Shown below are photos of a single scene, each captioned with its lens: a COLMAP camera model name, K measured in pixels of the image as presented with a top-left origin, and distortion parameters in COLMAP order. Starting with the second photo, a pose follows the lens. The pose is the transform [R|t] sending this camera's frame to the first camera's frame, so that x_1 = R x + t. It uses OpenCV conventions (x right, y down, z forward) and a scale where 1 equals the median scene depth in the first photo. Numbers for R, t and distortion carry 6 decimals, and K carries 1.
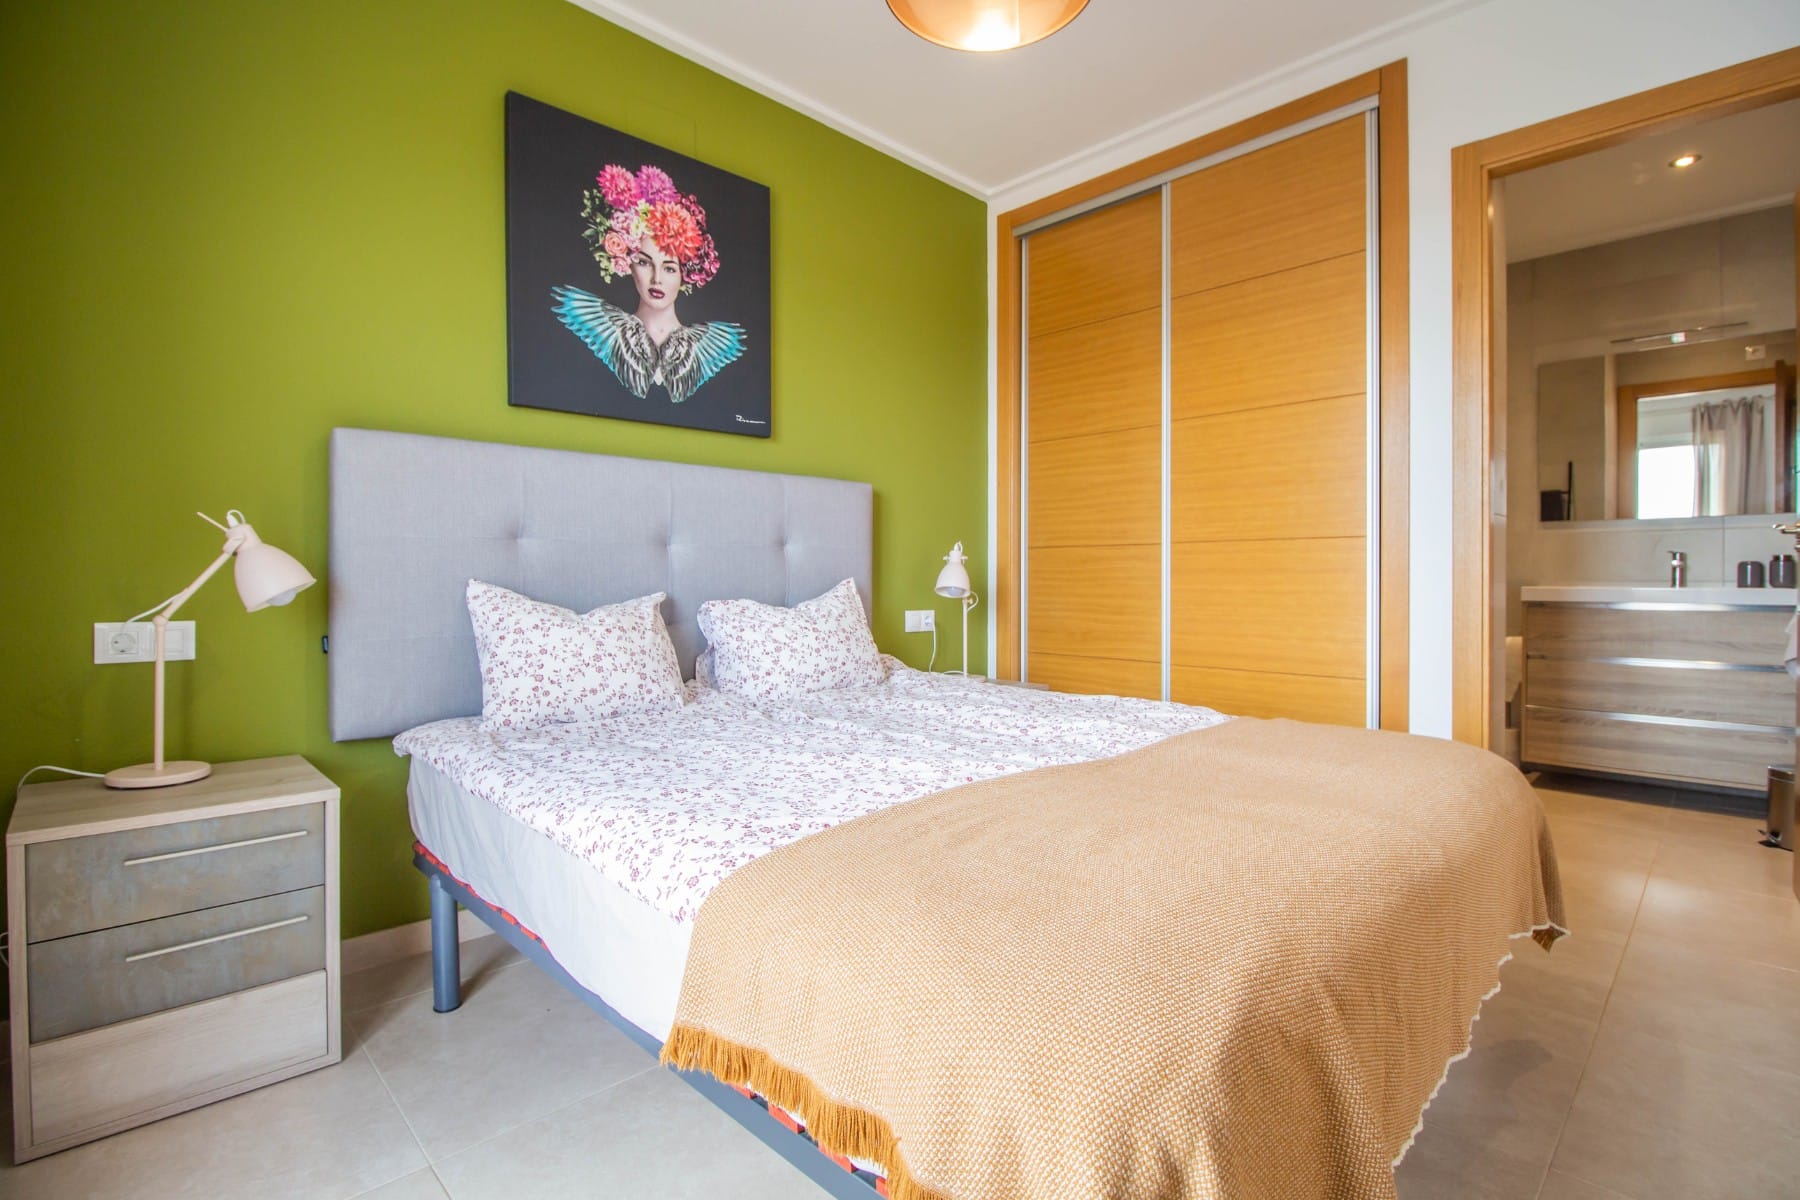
lens RADIAL K [[860.4, 0, 937.0], [0, 860.4, 571.4], [0, 0, 1]] dist [-0.015538, -0.000475]
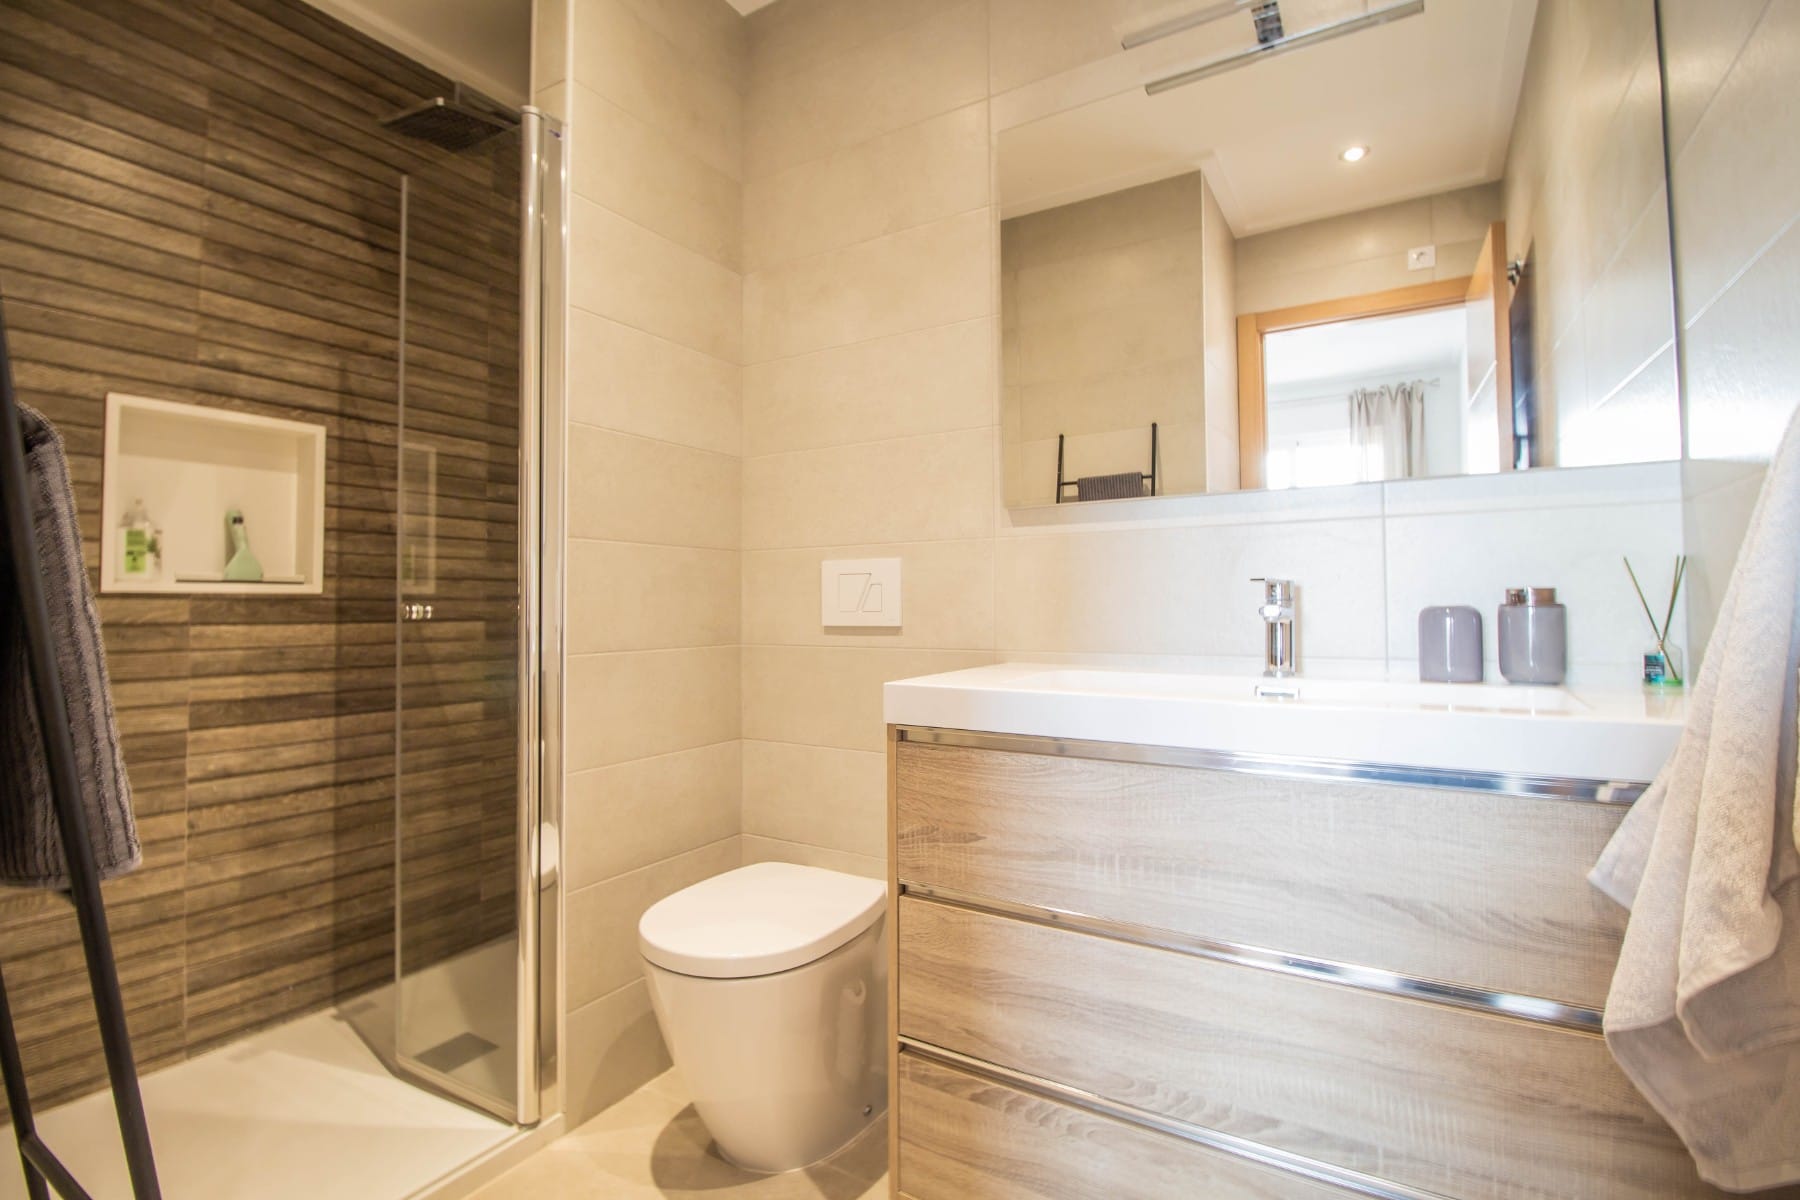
lens RADIAL K [[832.9, 0, 902.1], [0, 832.9, 581.2], [0, 0, 1]] dist [0.000905, -0.014501]
pose [[0.975635, -0.011202, 0.219112, 0.629556], [0.015641, 0.999706, -0.018535, -0.018605], [-0.218840, 0.021510, 0.975524, 0.679039]]
